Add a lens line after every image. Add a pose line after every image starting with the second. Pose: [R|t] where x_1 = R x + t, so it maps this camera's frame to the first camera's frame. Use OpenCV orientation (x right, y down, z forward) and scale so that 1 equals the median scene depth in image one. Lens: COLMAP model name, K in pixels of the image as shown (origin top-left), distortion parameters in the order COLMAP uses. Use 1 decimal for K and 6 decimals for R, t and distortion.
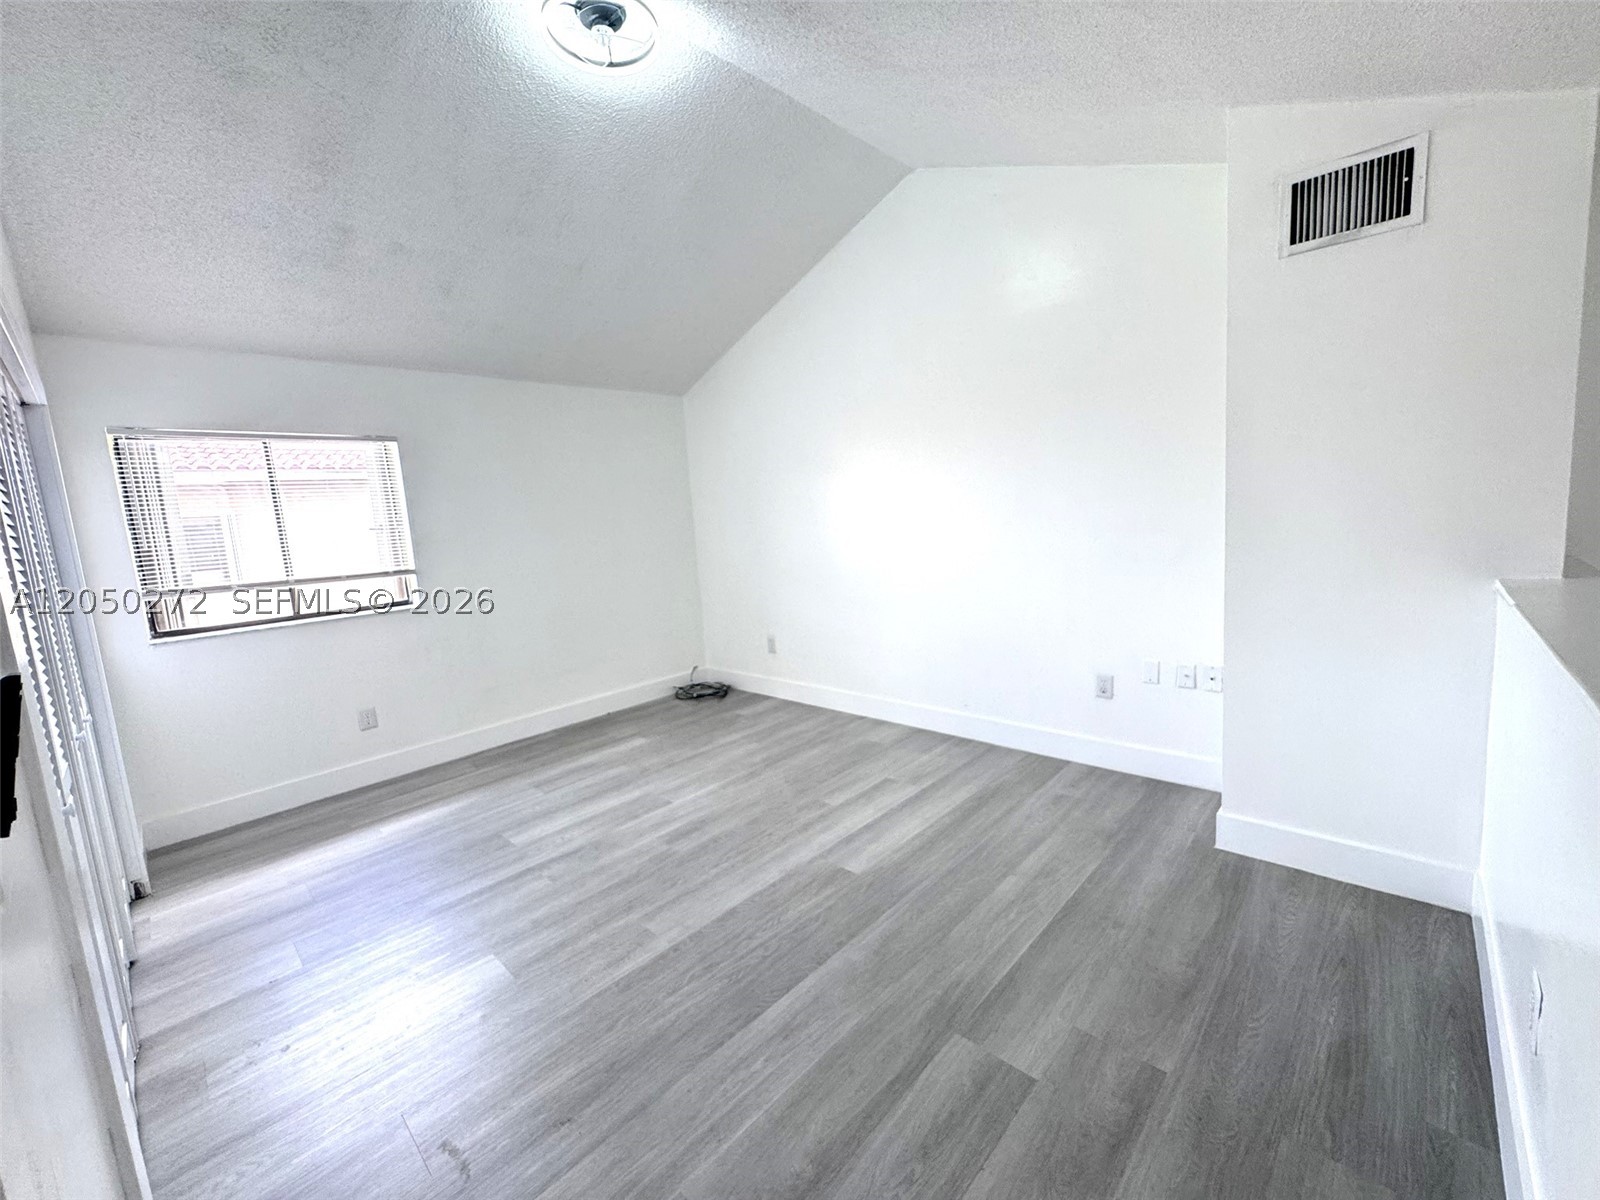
lens RADIAL K [[643.7, 0, 800.0], [0, 643.7, 600.0], [0, 0, 1]] dist [0.000039, 0.000057]
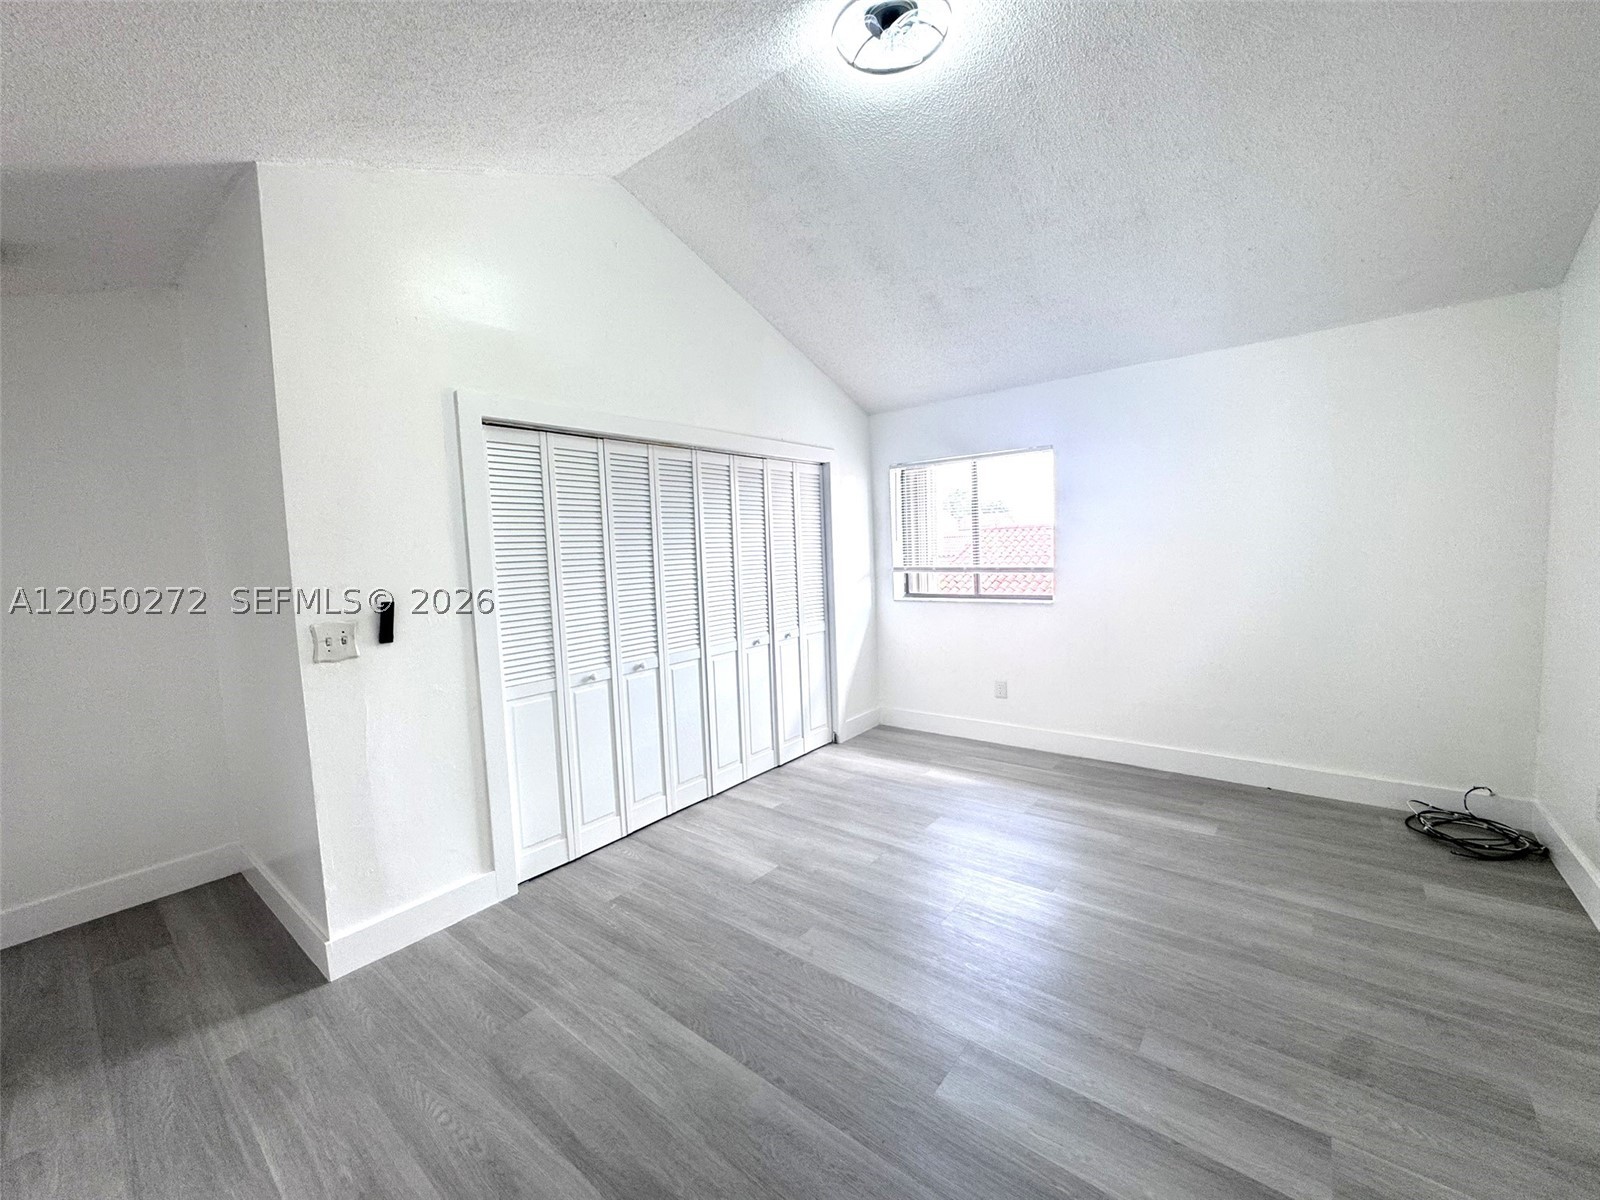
lens RADIAL K [[643.7, 0, 800.0], [0, 643.7, 600.0], [0, 0, 1]] dist [0.000039, 0.000057]
pose [[0.081320, 0.147798, -0.985669, 0.521207], [-0.096321, 0.985480, 0.139823, -0.126617], [0.992023, 0.083570, 0.094375, 0.594457]]
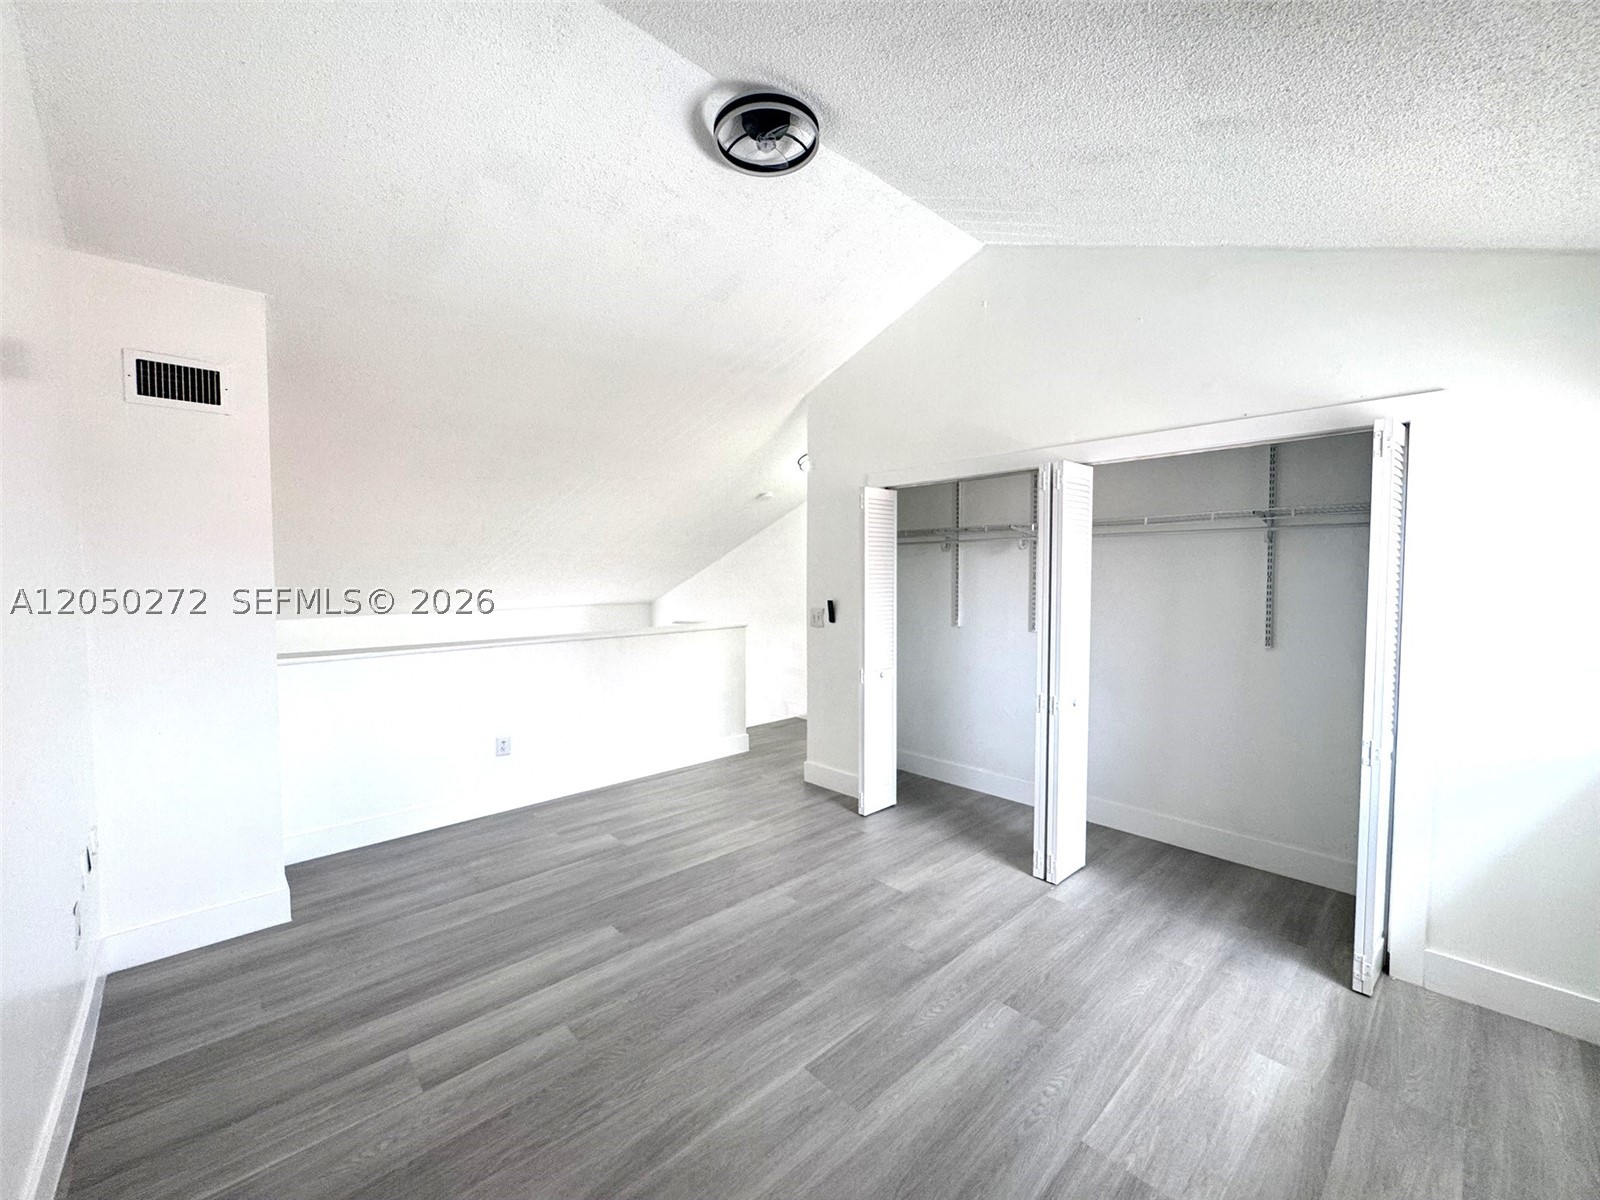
lens RADIAL K [[643.7, 0, 800.0], [0, 643.7, 600.0], [0, 0, 1]] dist [0.000039, 0.000057]
pose [[-0.995433, 0.066880, 0.068116, -0.266121], [0.077808, 0.981834, 0.173054, -0.218102], [-0.055305, 0.177564, -0.982554, 1.536245]]
